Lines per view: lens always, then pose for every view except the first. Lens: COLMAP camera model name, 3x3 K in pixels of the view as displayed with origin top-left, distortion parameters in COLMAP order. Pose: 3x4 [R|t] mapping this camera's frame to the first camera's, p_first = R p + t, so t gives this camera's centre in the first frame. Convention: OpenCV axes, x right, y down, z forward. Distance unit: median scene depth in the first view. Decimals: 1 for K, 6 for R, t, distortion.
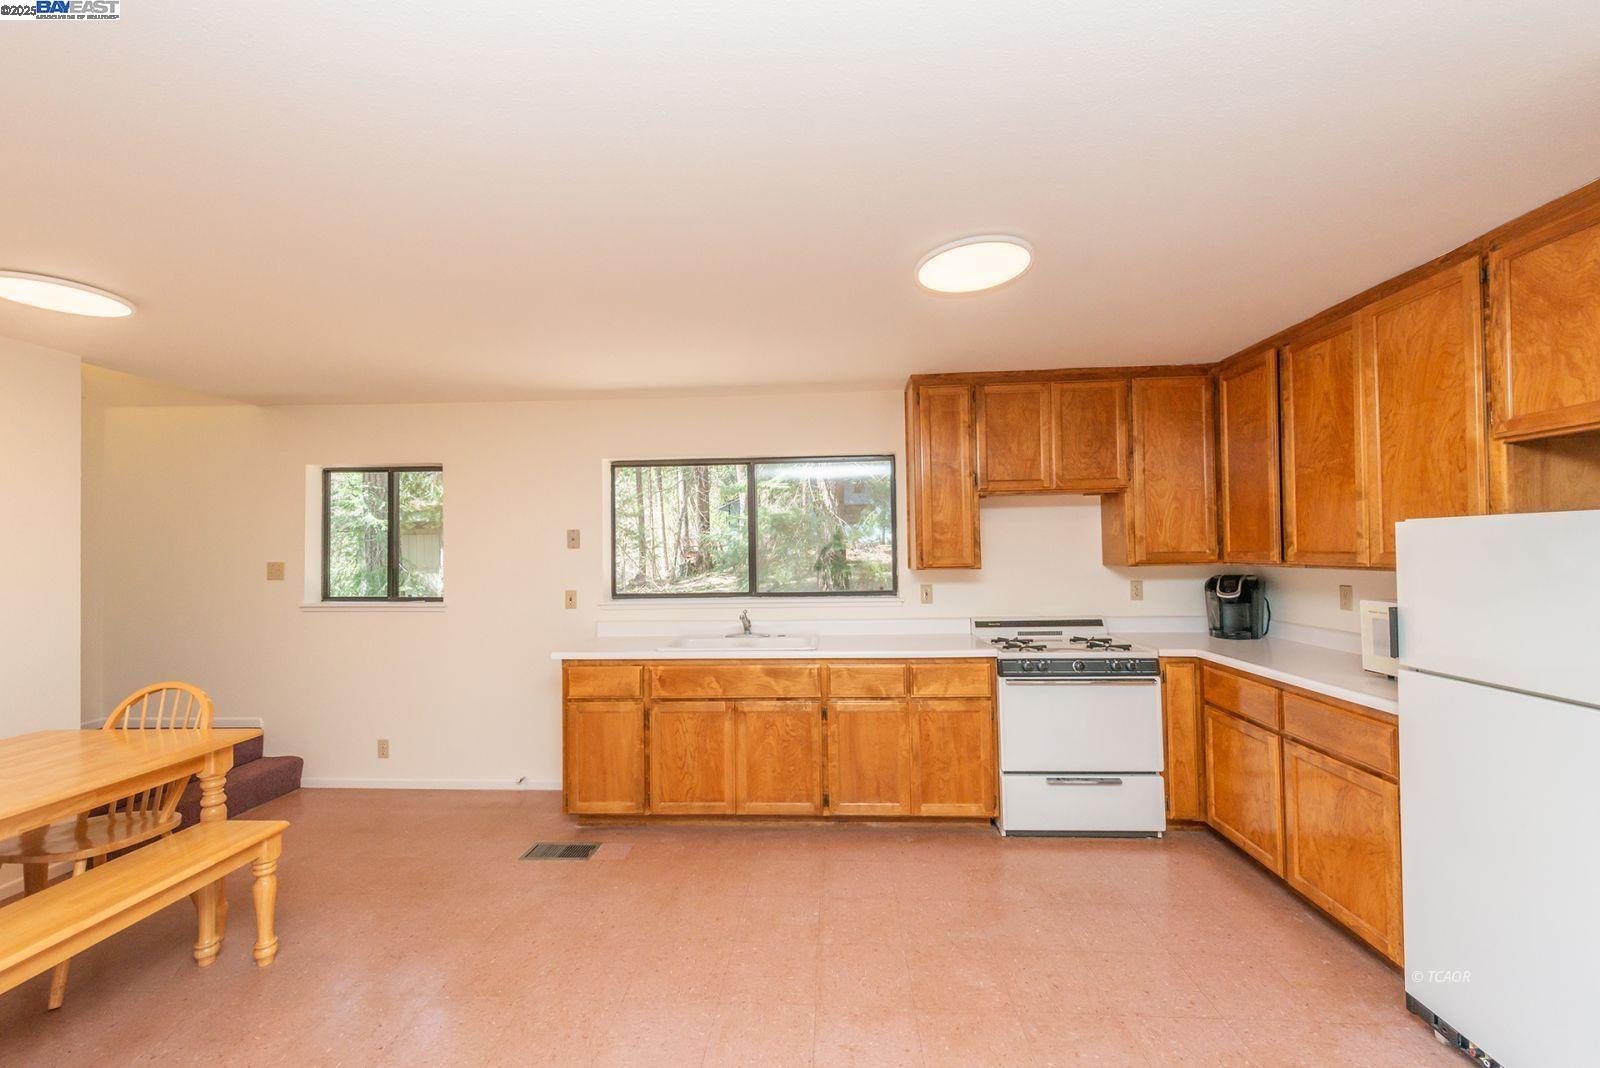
lens RADIAL K [[627.3, 0, 799.8], [0, 627.3, 538.6], [0, 0, 1]] dist [0.001235, 0.000155]
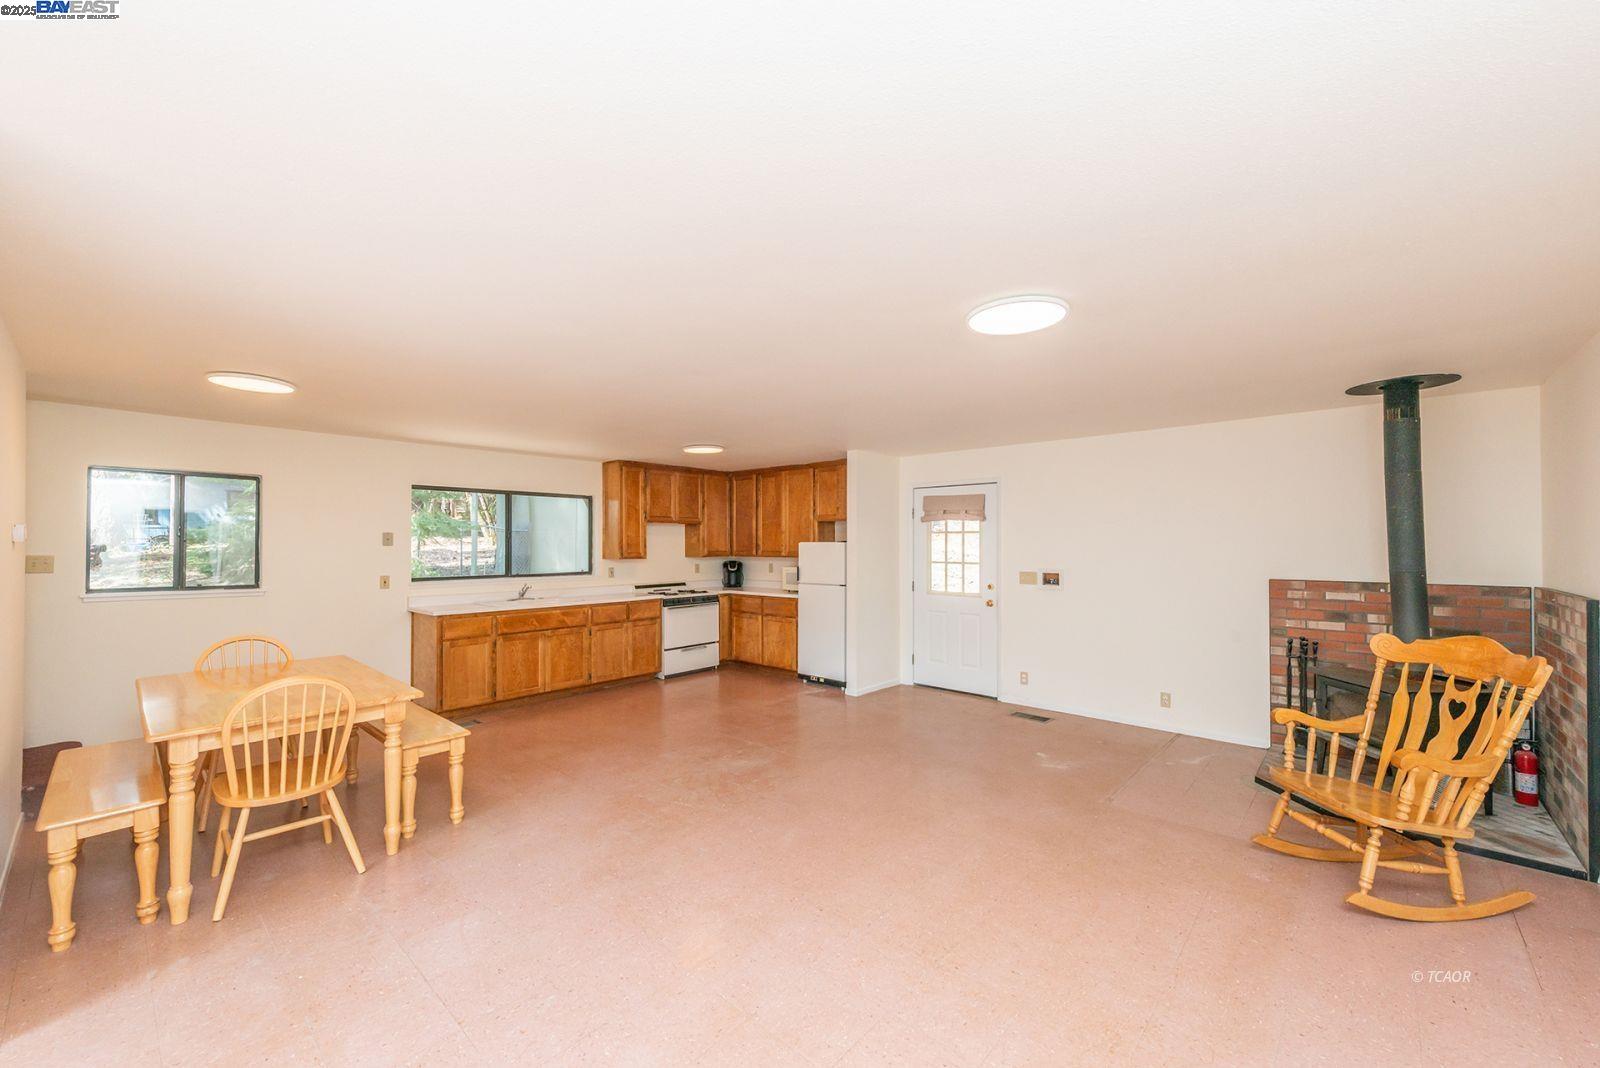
lens RADIAL K [[627.3, 0, 797.5], [0, 627.3, 538.9], [0, 0, 1]] dist [0.001235, 0.000155]
pose [[0.619912, 0.022787, 0.784340, -1.088315], [-0.024130, 0.999659, -0.009971, -0.007574], [-0.784300, -0.012745, 0.620251, -0.706484]]
